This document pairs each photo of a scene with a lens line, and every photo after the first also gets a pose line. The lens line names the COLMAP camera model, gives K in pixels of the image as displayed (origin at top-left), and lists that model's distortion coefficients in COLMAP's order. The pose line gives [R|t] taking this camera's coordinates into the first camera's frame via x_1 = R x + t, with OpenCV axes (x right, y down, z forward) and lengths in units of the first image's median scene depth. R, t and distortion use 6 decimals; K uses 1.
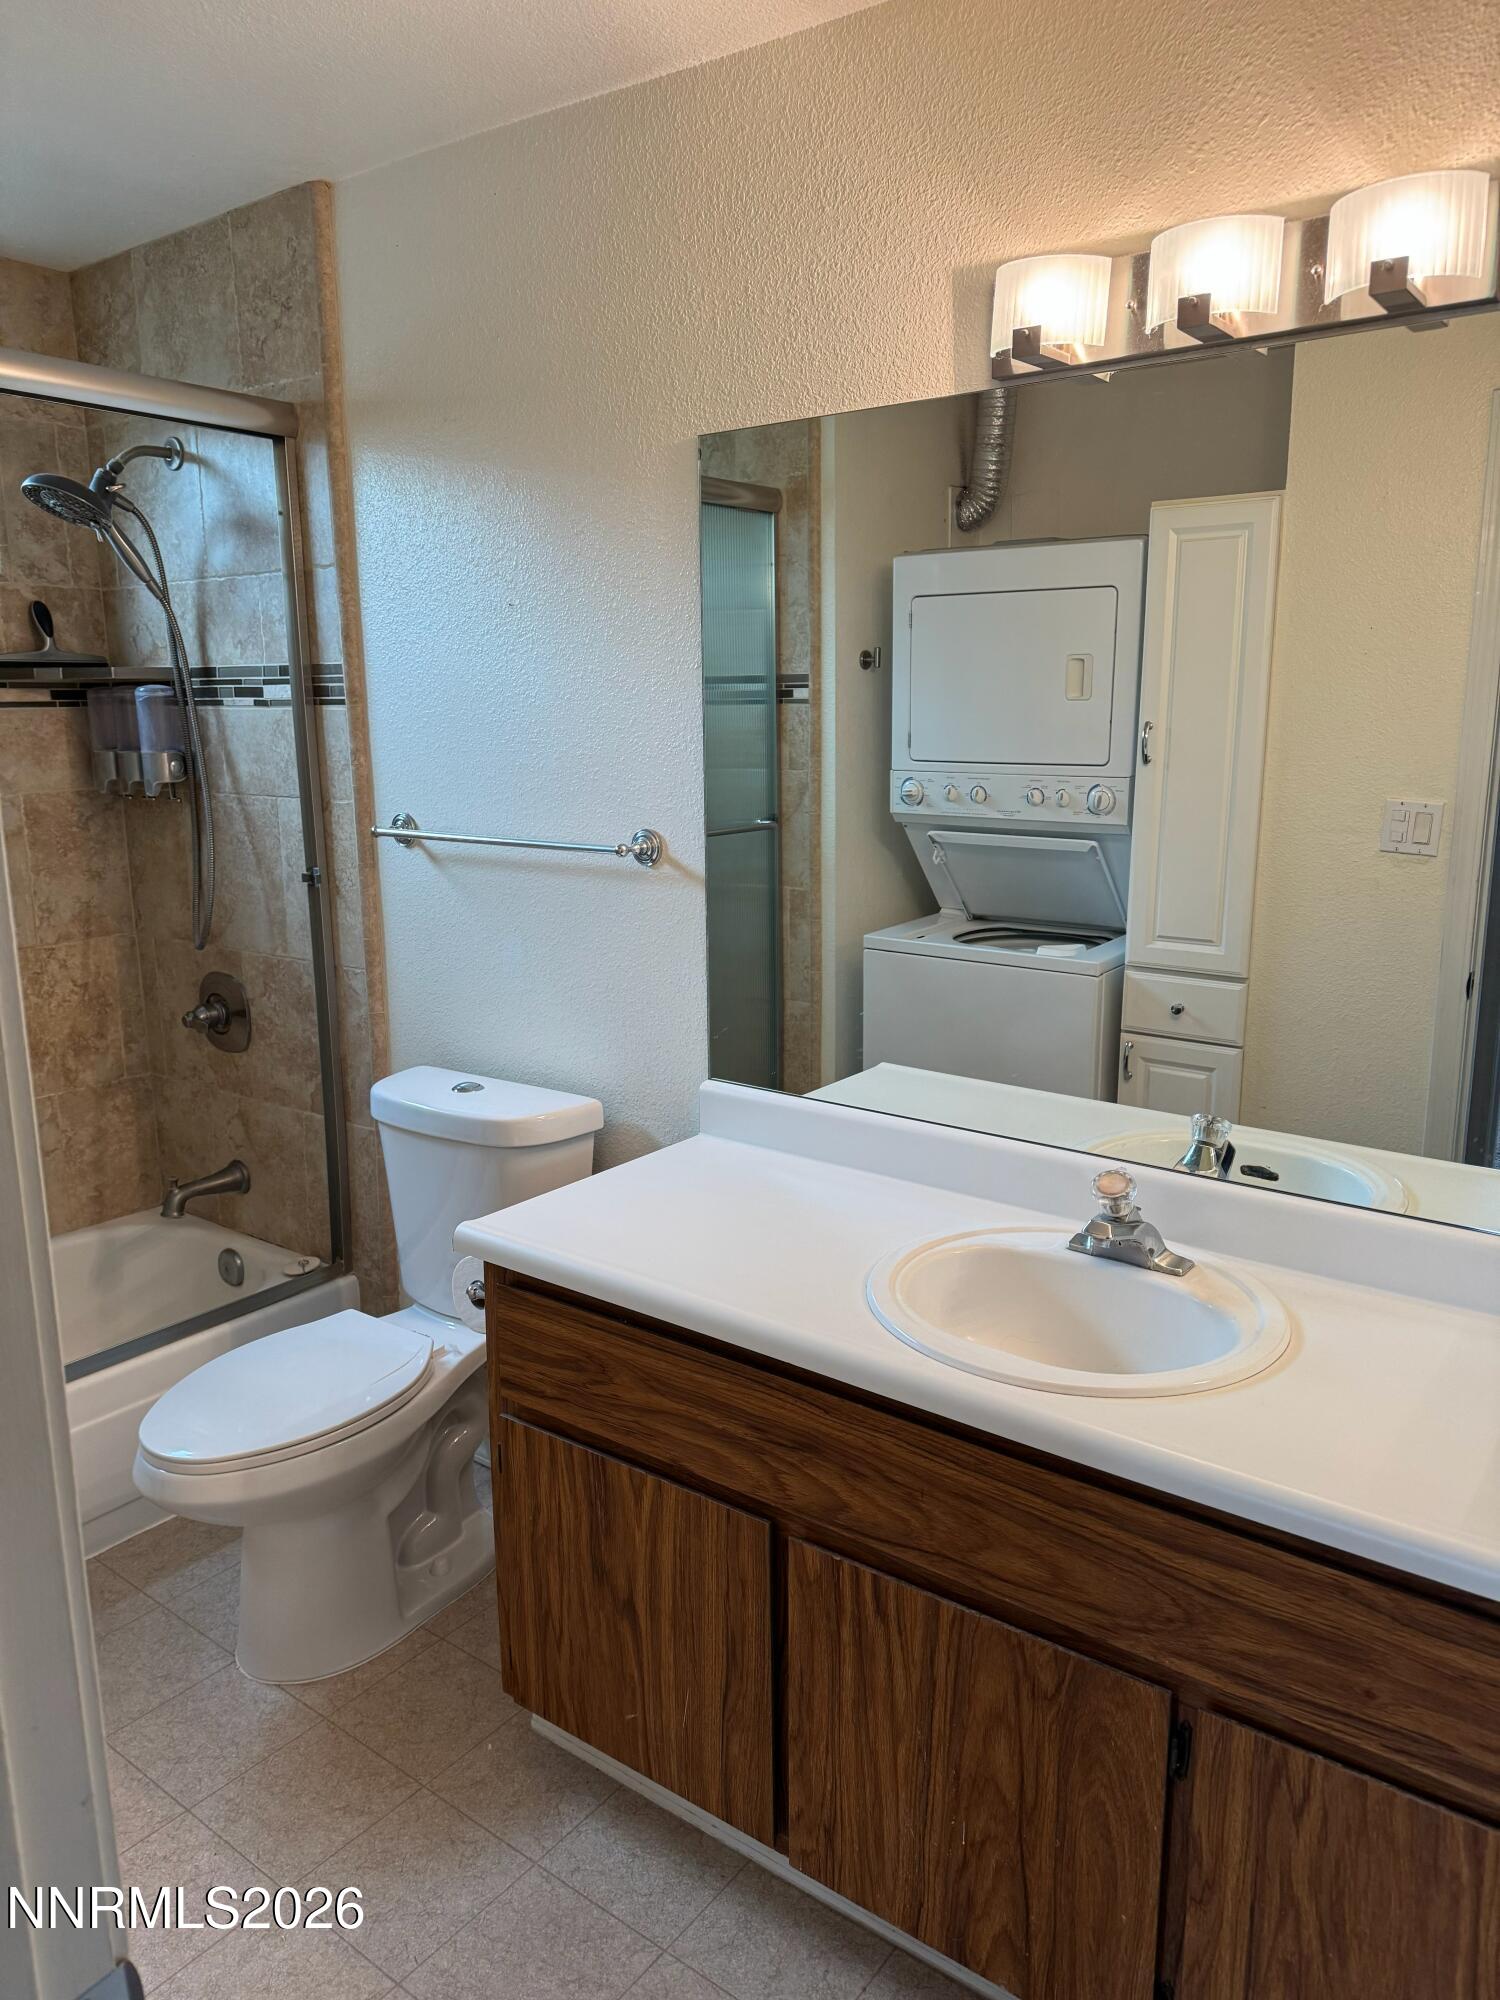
lens RADIAL K [[1402.3, 0, 753.2], [0, 1402.3, 1008.5], [0, 0, 1]] dist [0.057837, -0.060463]
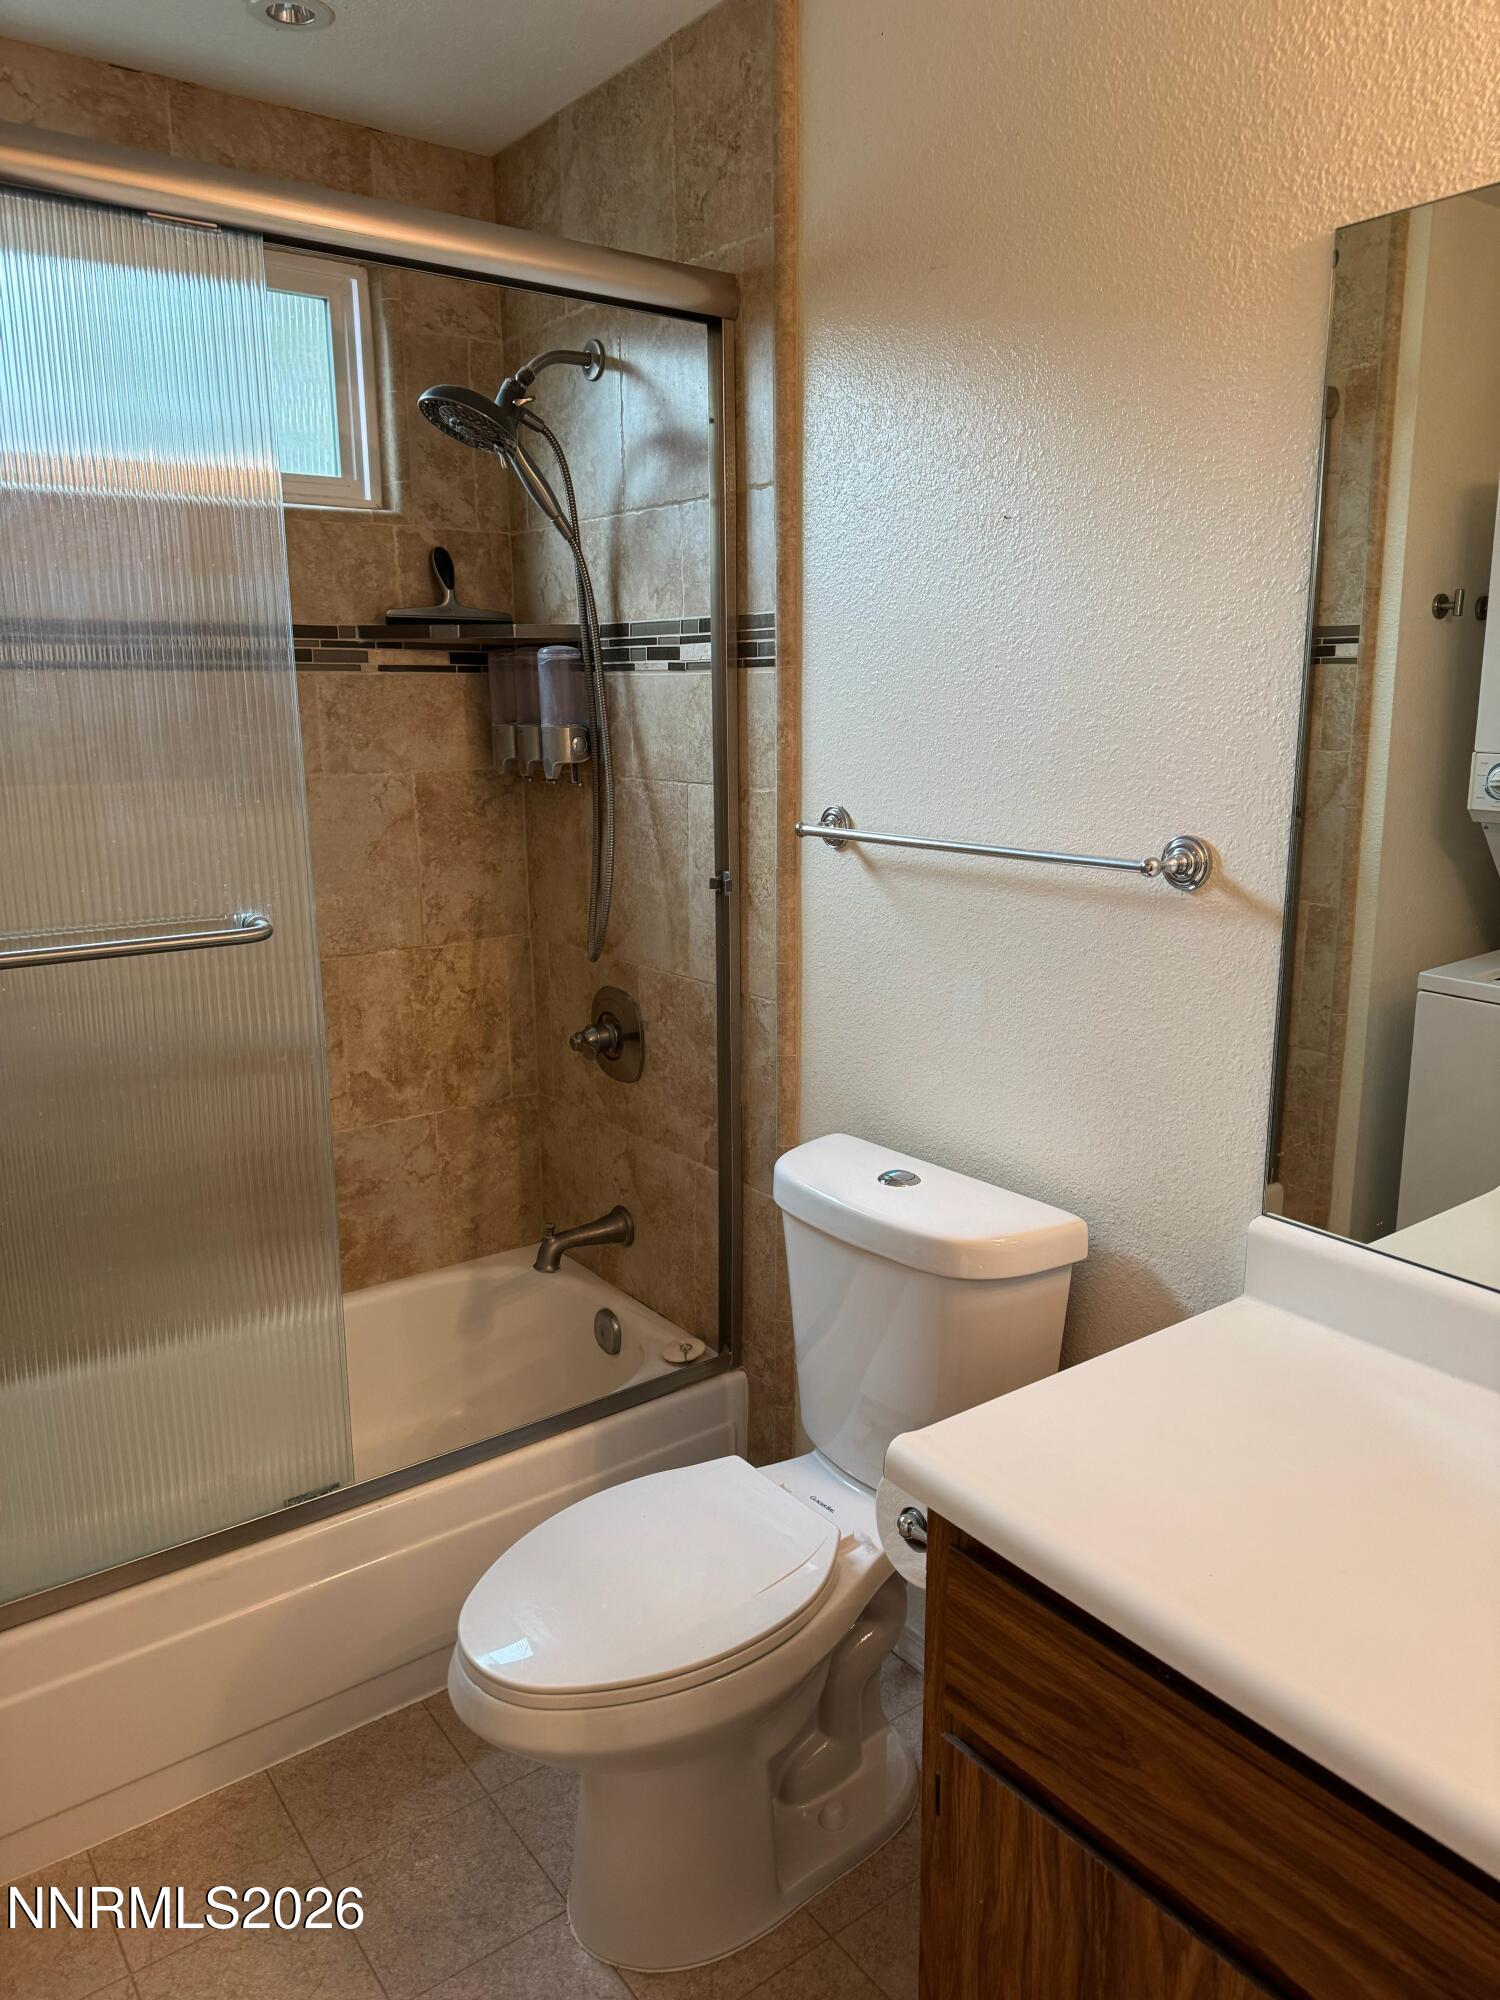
lens RADIAL K [[1402.3, 0, 758.9], [0, 1402.3, 989.0], [0, 0, 1]] dist [0.057837, -0.060463]
pose [[0.959541, 0.057438, -0.275650, -0.070359], [-0.057827, 0.998304, 0.006723, -0.039490], [0.275568, 0.009489, 0.961235, 0.243992]]
